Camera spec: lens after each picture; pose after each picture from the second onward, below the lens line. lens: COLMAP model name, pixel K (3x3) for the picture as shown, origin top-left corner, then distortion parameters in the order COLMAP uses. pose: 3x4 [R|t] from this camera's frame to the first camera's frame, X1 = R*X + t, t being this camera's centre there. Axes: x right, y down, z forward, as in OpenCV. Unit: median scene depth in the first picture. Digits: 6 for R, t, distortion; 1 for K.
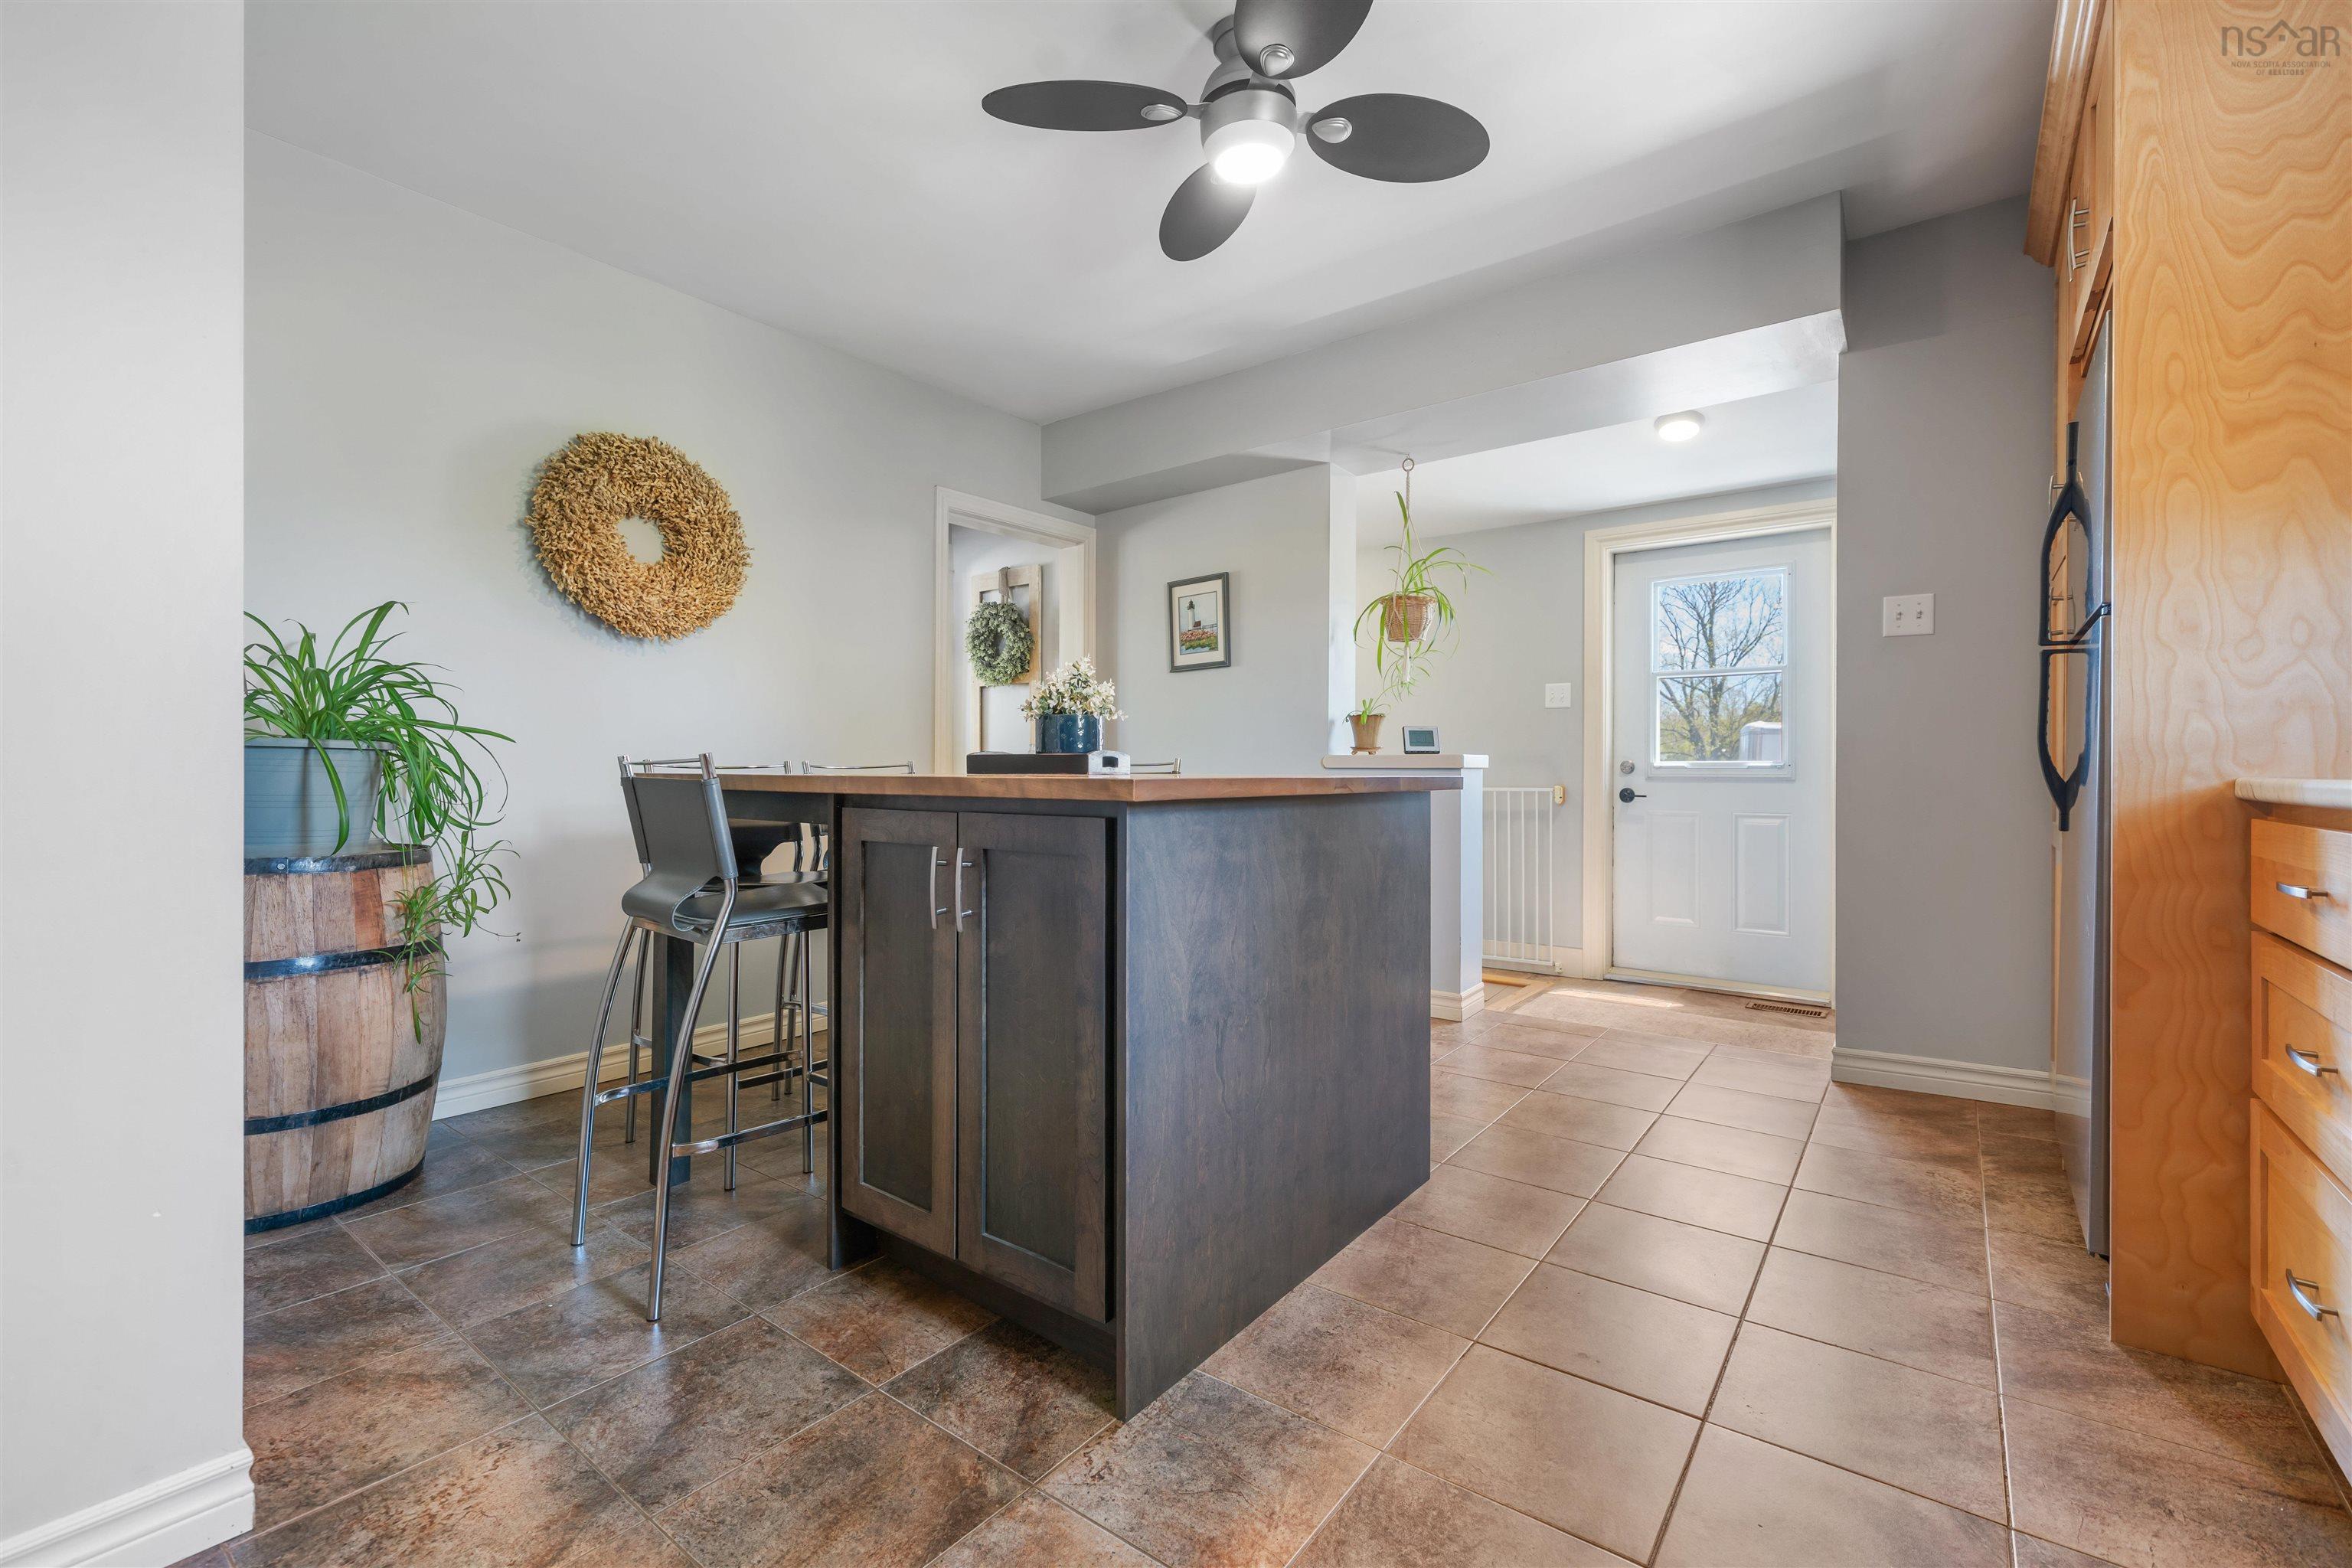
lens RADIAL K [[1001.3, 0, 1176.0], [0, 1001.3, 784.0], [0, 0, 1]] dist [0.001067, 0.000211]
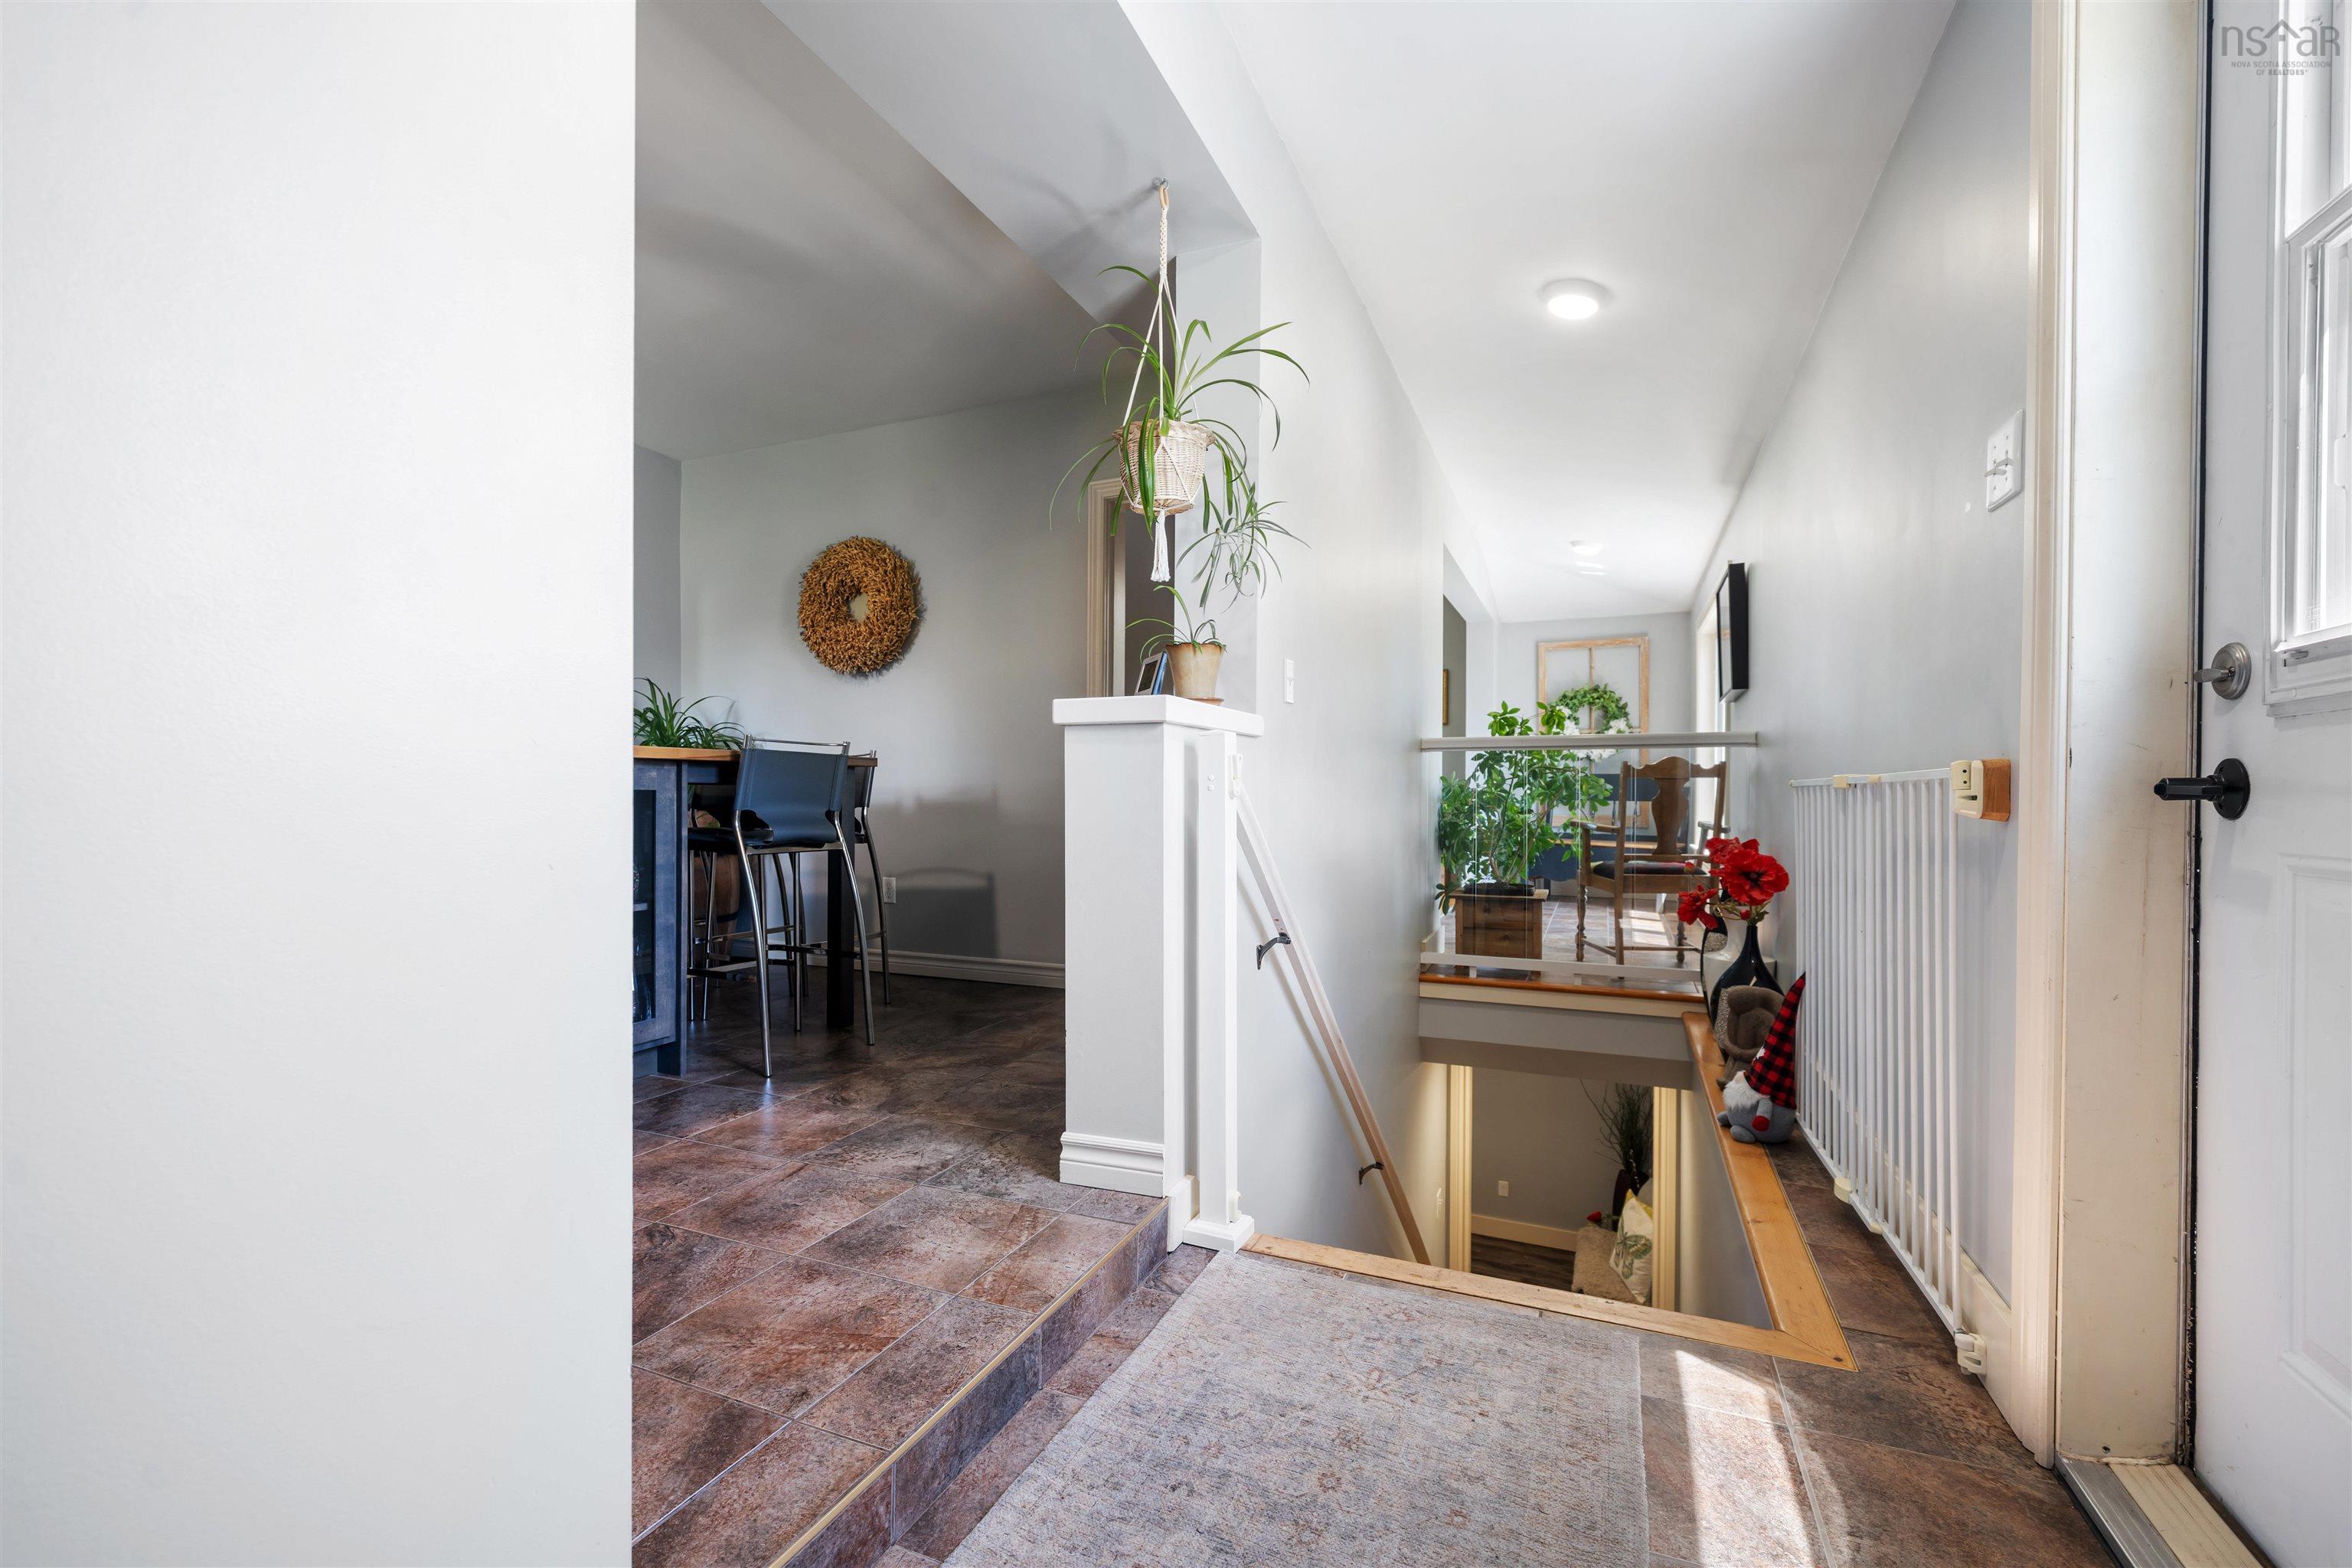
lens RADIAL K [[991.5, 0, 1169.4], [0, 991.5, 782.2], [0, 0, 1]] dist [-0.000817, -0.000061]
pose [[0.236850, -0.012059, -0.971471, 0.967180], [-0.015561, 0.999748, -0.016204, 0.028273], [0.971422, 0.018956, 0.236603, 1.071681]]
